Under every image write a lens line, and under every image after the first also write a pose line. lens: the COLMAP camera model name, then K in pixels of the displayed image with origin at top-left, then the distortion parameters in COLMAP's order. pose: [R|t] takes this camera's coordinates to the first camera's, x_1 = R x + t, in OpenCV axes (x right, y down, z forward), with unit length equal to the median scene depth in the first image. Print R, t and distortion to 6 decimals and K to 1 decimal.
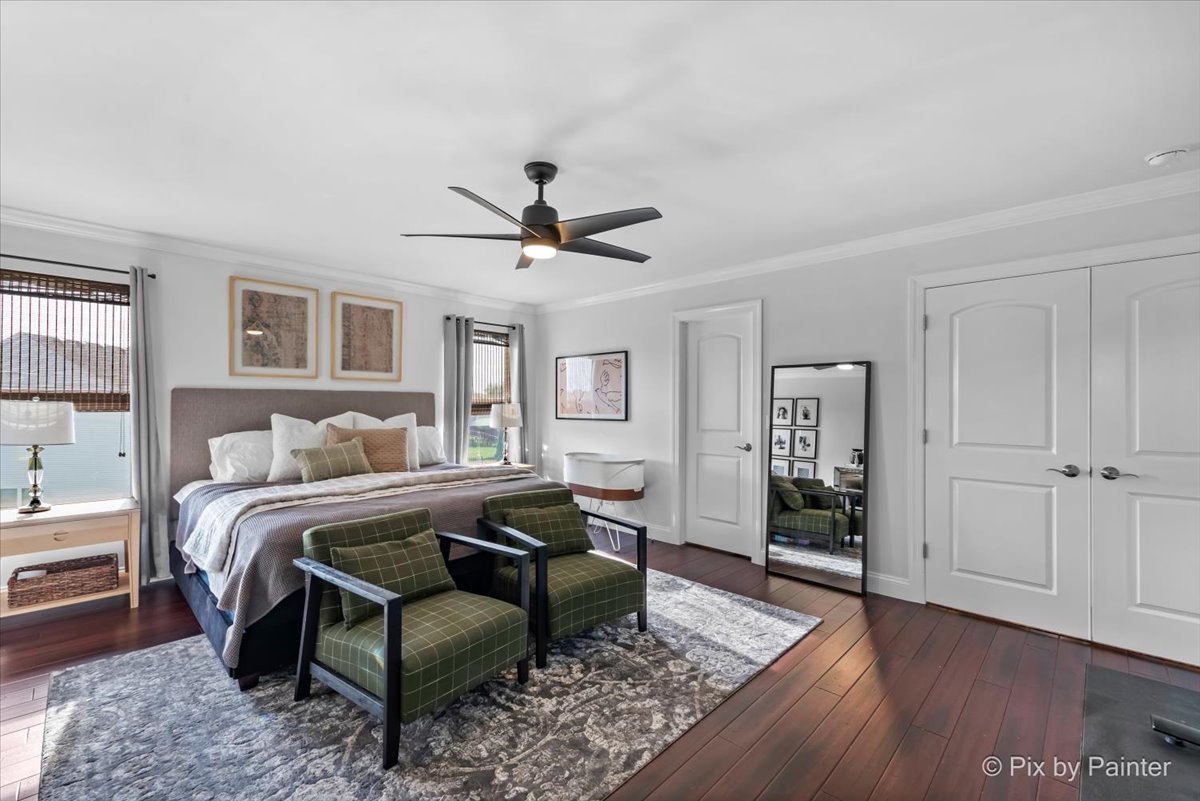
lens RADIAL K [[509.5, 0, 600.0], [0, 509.5, 400.5], [0, 0, 1]] dist [0.010112, -0.000001]
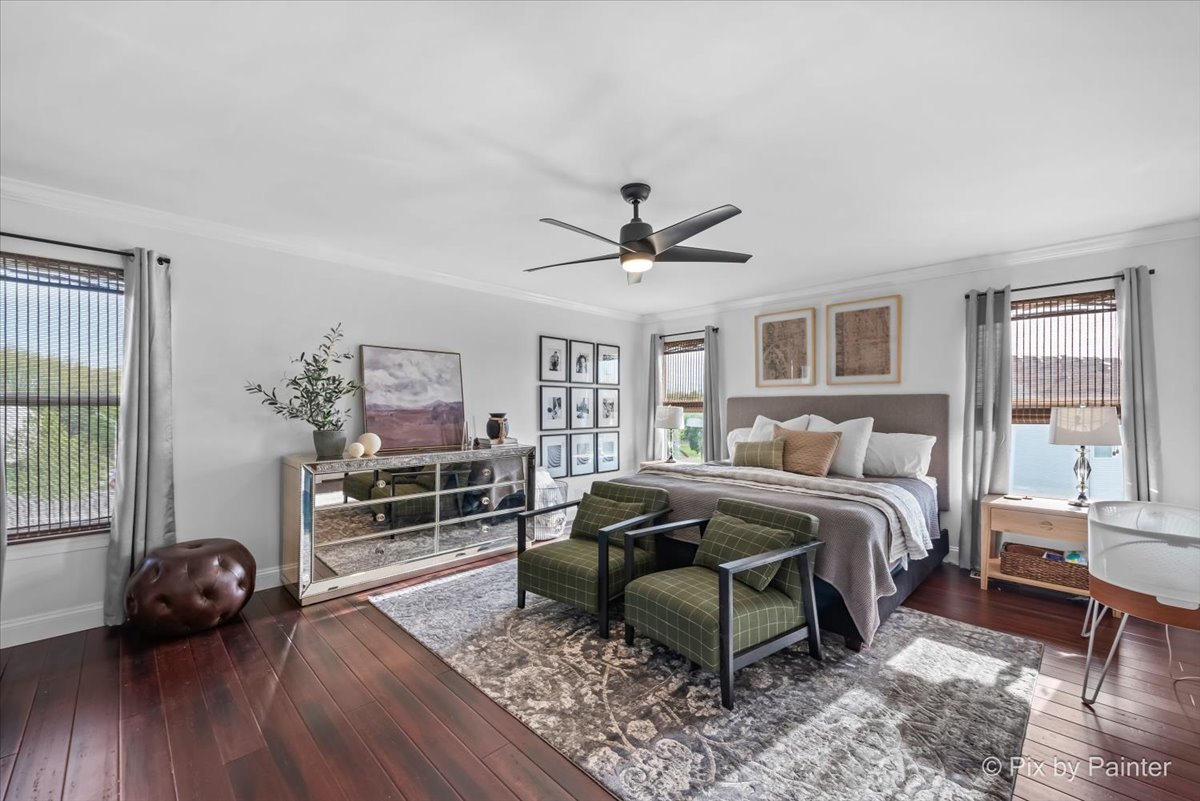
lens RADIAL K [[478.7, 0, 600.0], [0, 478.7, 407.8], [0, 0, 1]] dist [0.022309, 0.000094]
pose [[-0.022110, -0.003344, -0.999750, 0.849936], [0.003384, 0.999988, -0.003420, 0.013418], [0.999750, -0.003459, -0.022099, 0.880984]]
